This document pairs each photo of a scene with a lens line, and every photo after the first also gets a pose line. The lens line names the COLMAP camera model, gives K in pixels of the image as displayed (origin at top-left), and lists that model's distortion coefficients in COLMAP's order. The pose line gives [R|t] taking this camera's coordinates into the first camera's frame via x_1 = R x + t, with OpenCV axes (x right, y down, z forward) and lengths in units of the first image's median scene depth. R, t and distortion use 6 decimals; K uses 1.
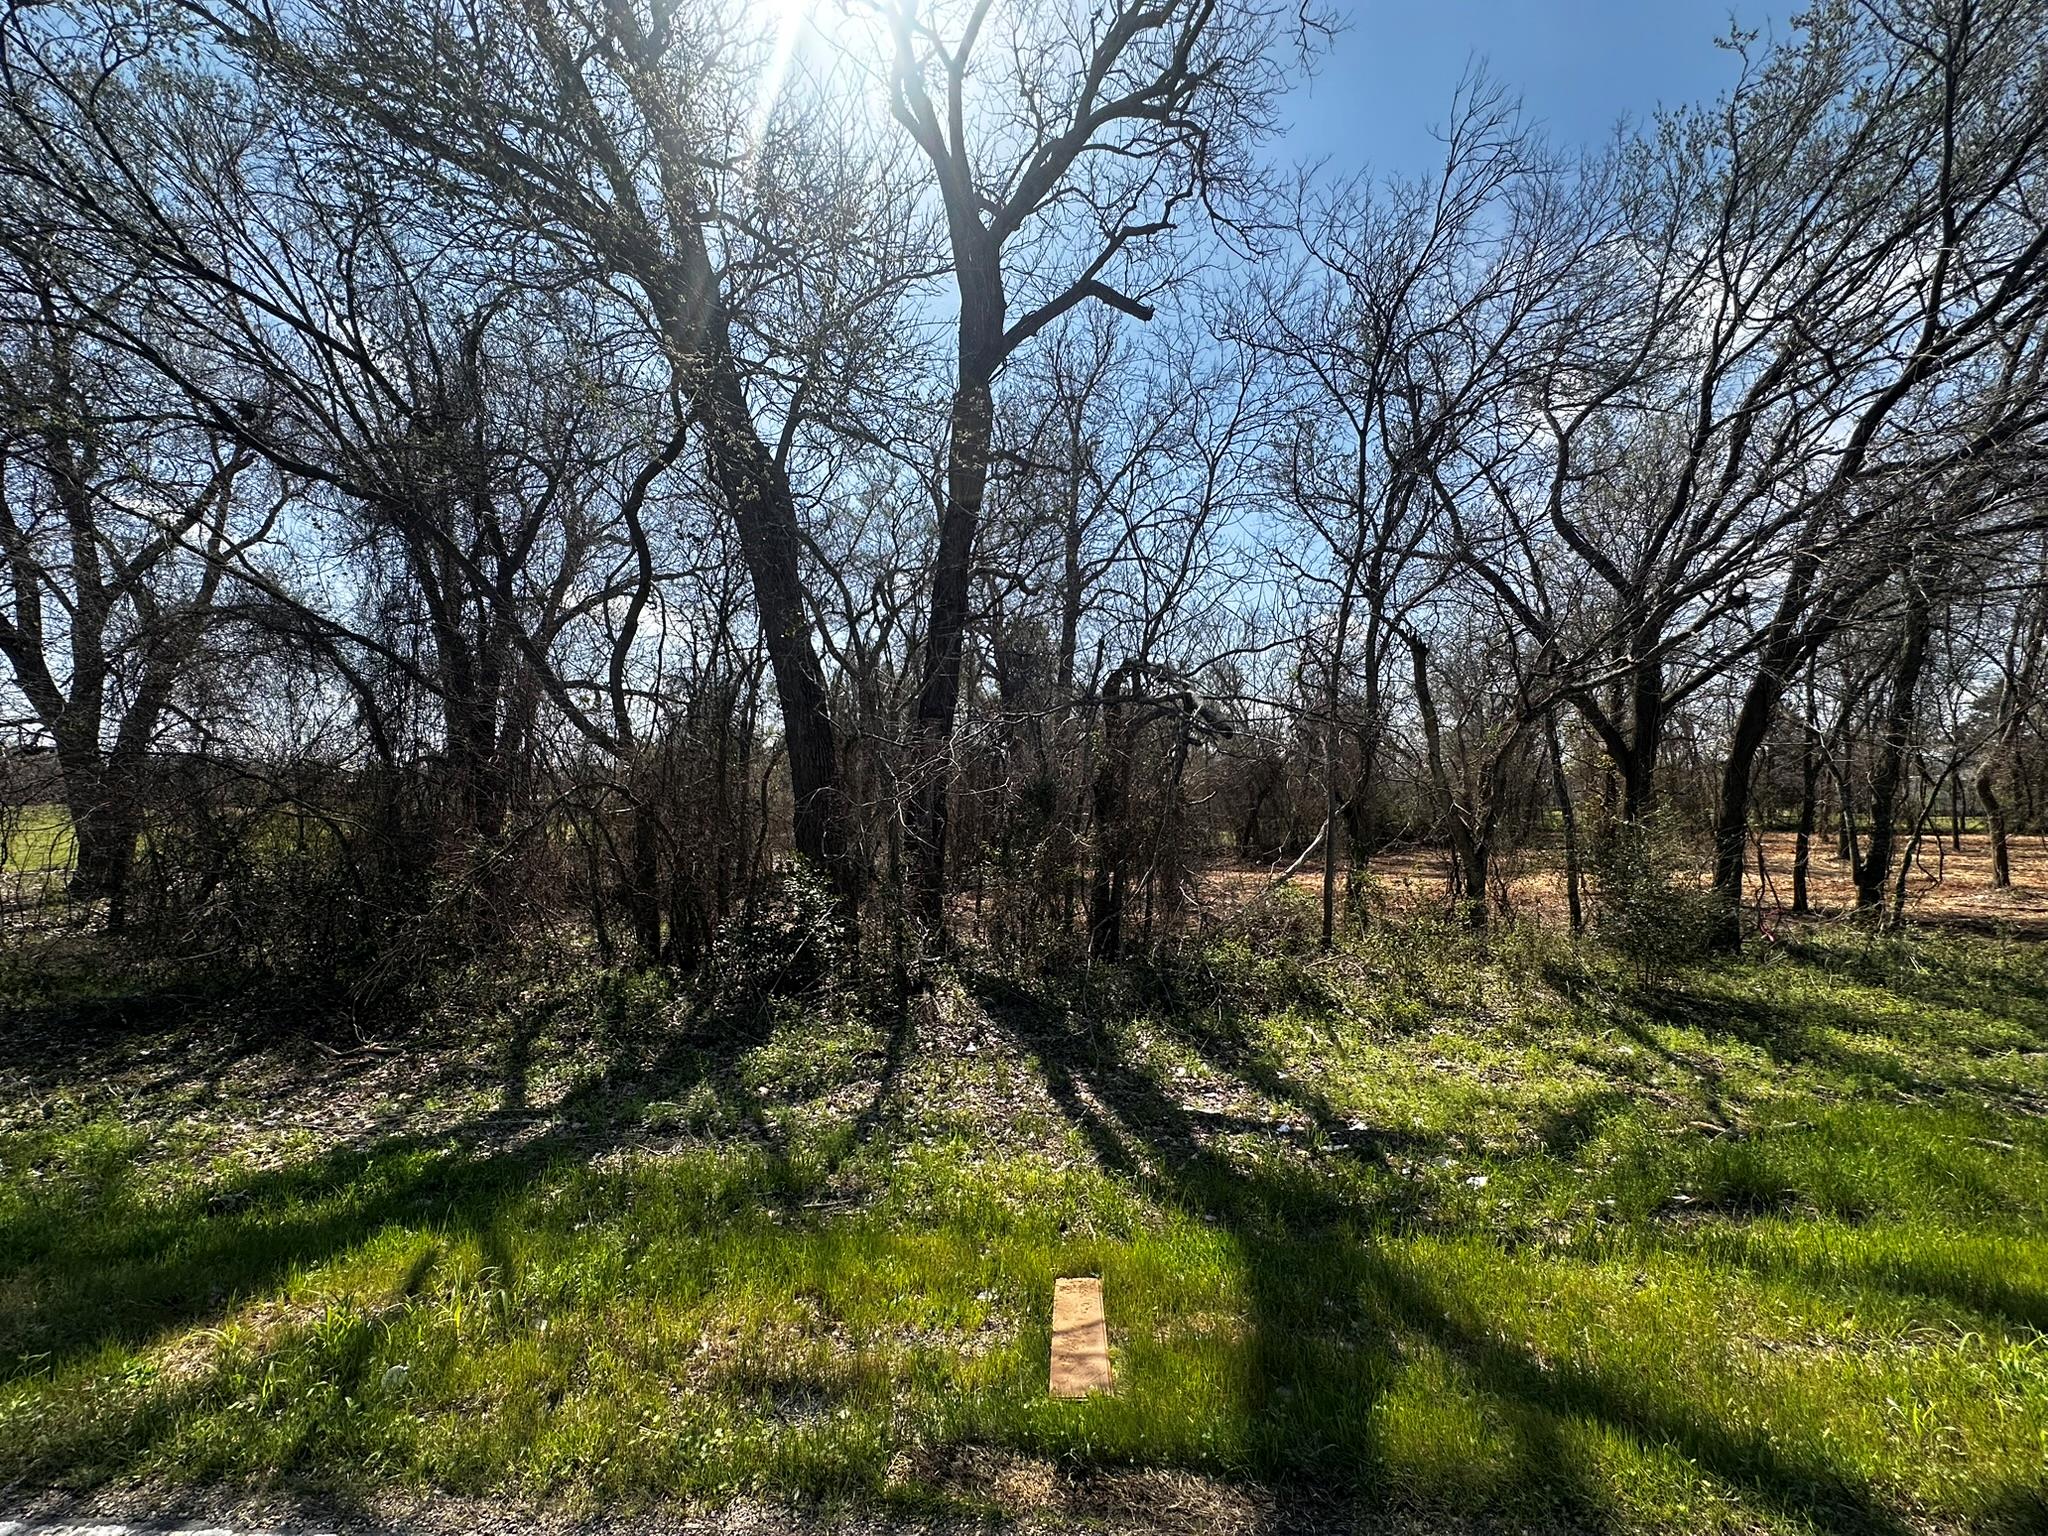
lens RADIAL K [[821.3, 0, 1022.3], [0, 821.3, 771.3], [0, 0, 1]] dist [-0.003795, 0.000582]
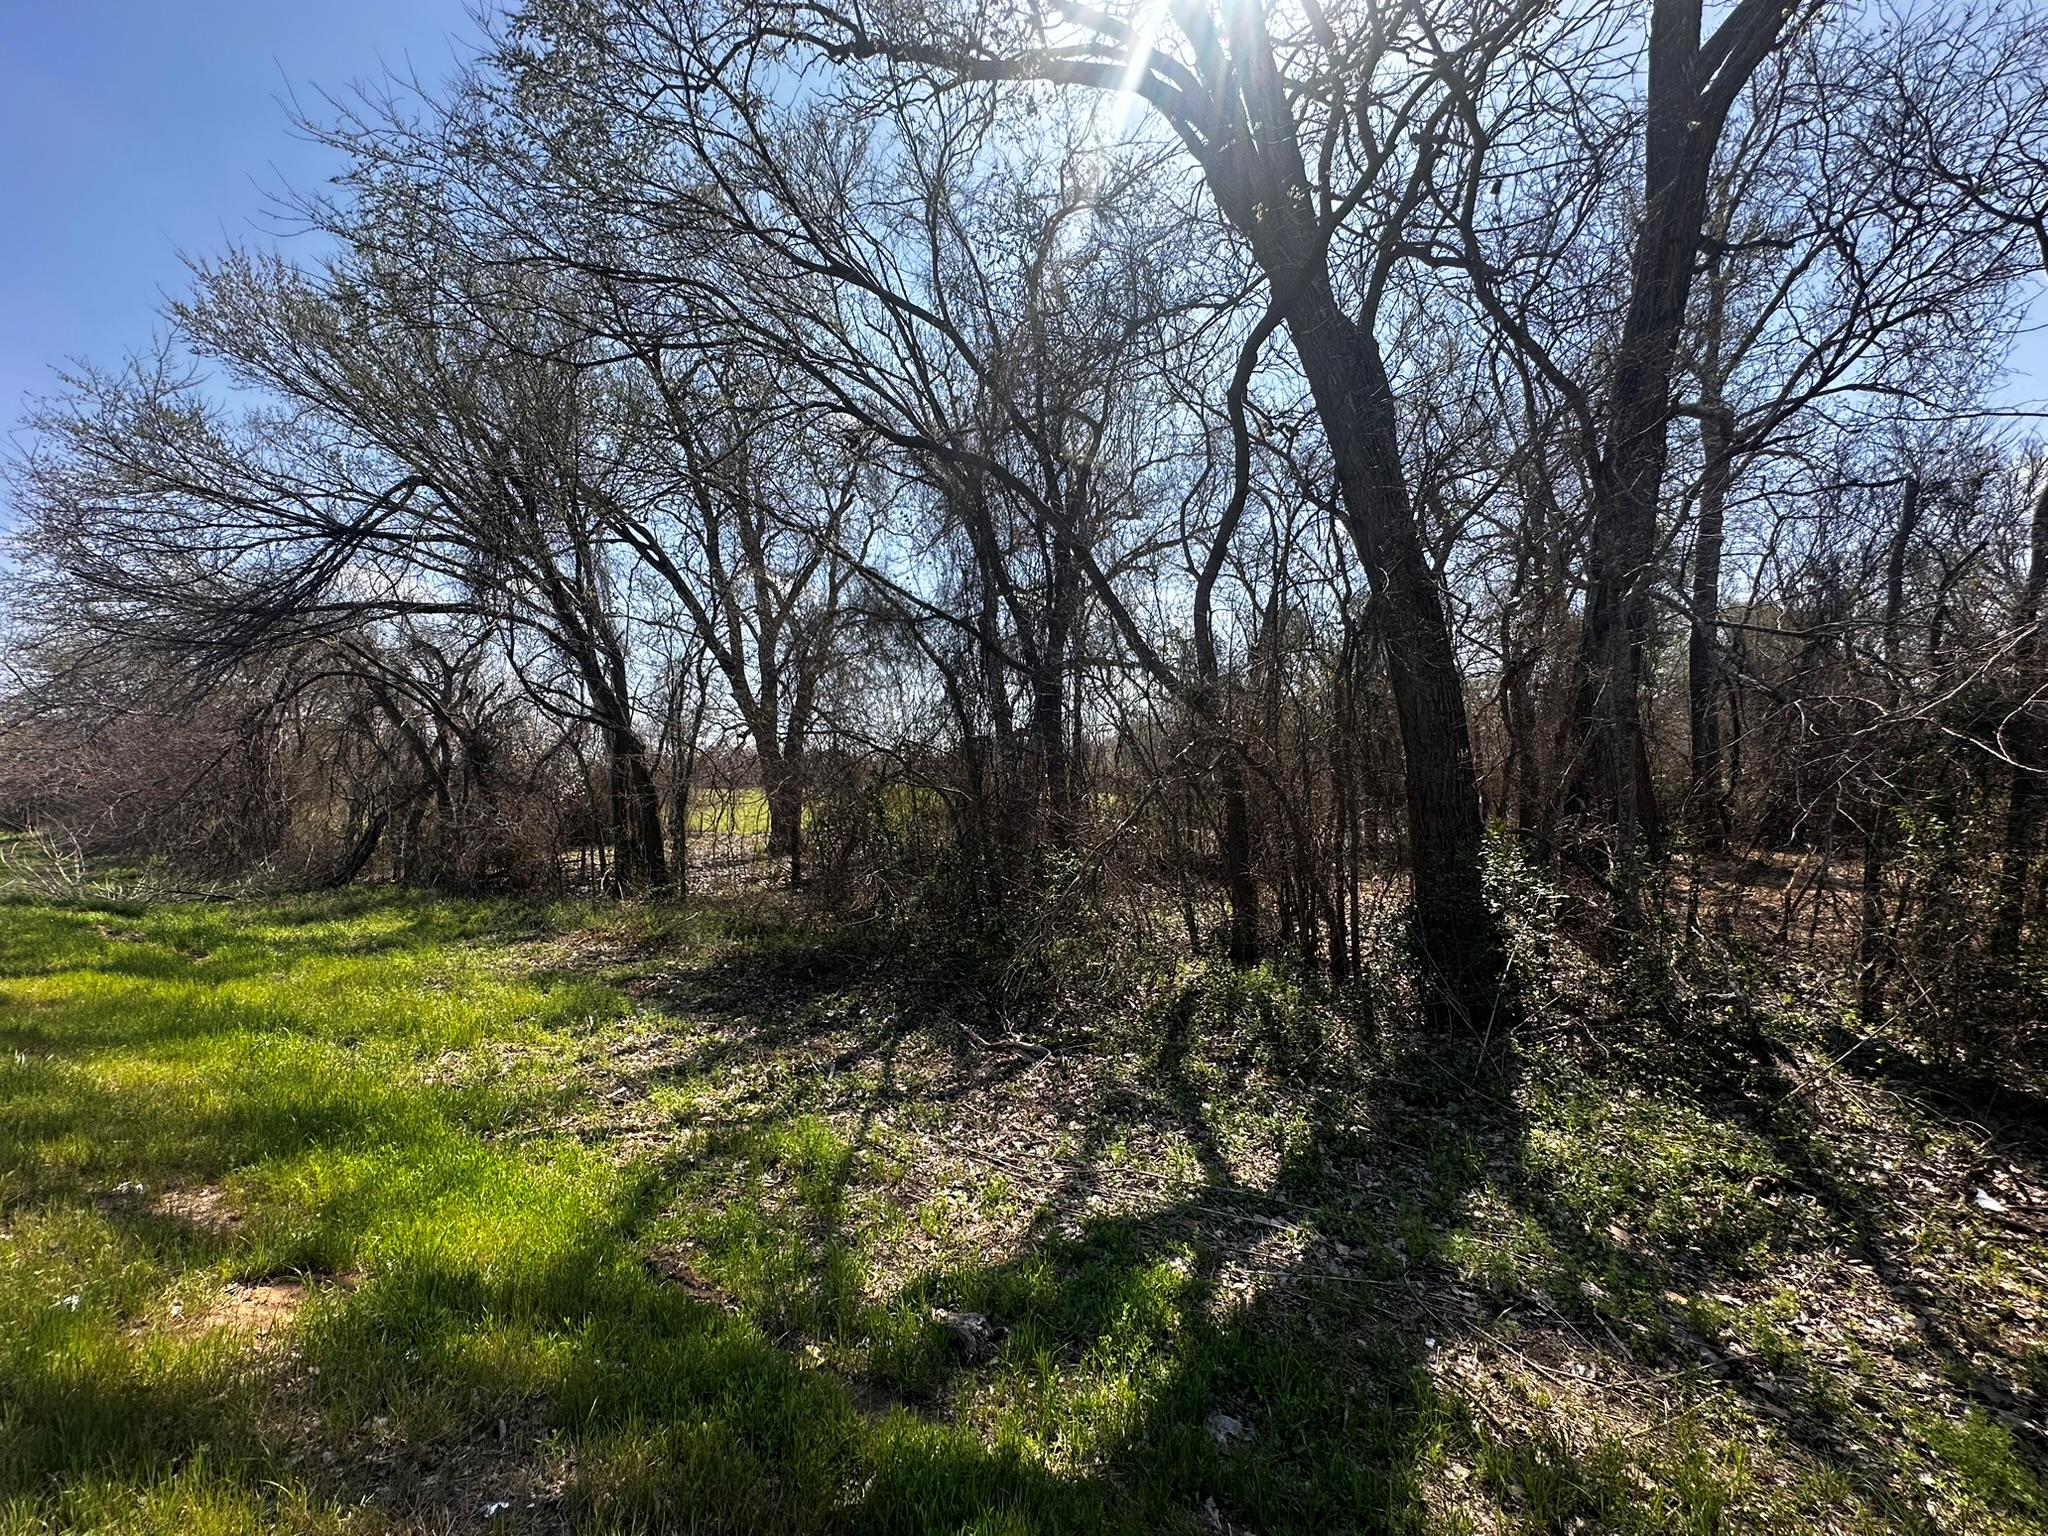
lens RADIAL K [[821.3, 0, 1023.6], [0, 821.3, 772.0], [0, 0, 1]] dist [-0.003795, 0.000582]
pose [[0.850186, -0.027777, -0.525749, -0.277600], [0.046730, 0.998647, 0.022804, 0.022511], [0.524404, -0.043955, 0.850334, 0.231701]]
